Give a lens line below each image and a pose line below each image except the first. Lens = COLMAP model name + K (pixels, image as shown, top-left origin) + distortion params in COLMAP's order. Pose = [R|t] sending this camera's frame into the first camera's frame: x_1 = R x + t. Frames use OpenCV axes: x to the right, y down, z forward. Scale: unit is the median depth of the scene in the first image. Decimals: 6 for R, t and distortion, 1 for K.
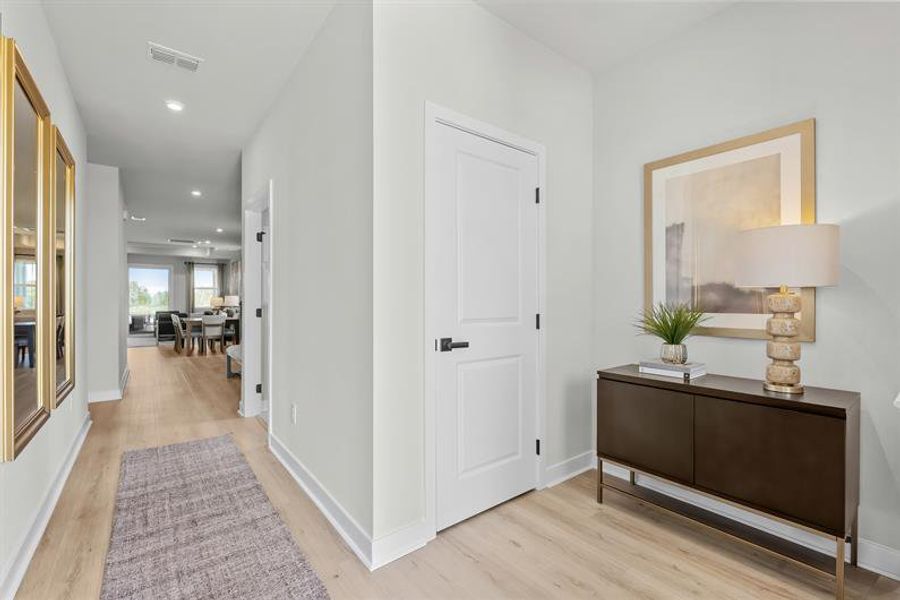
lens RADIAL K [[397.6, 0, 451.5], [0, 397.6, 302.3], [0, 0, 1]] dist [0.000418, 0.000080]
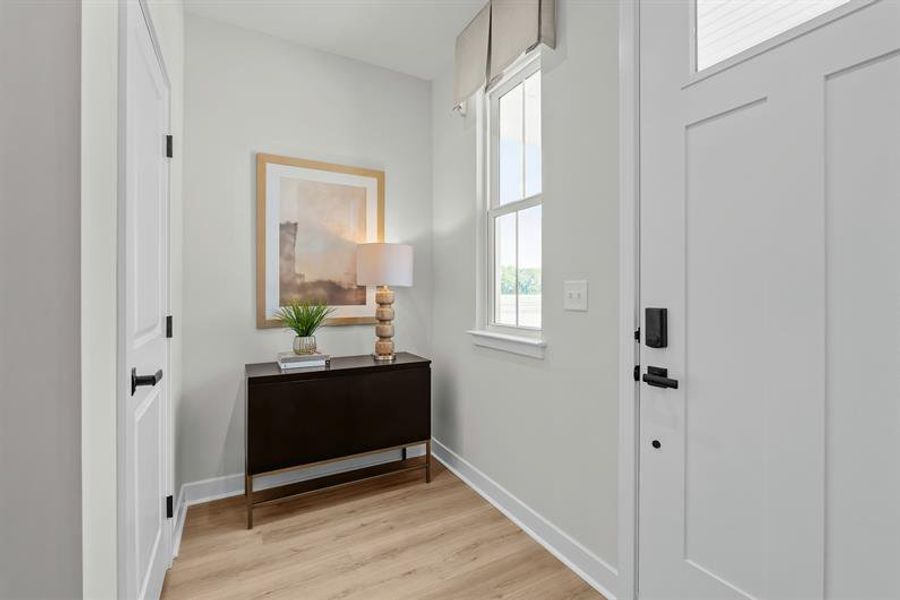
lens RADIAL K [[397.6, 0, 450.0], [0, 397.6, 293.0], [0, 0, 1]] dist [0.000418, 0.000080]
pose [[0.159824, -0.005344, 0.987131, -0.442559], [0.003297, 0.999983, 0.004880, -0.015514], [-0.987140, 0.002474, 0.159839, 0.453216]]
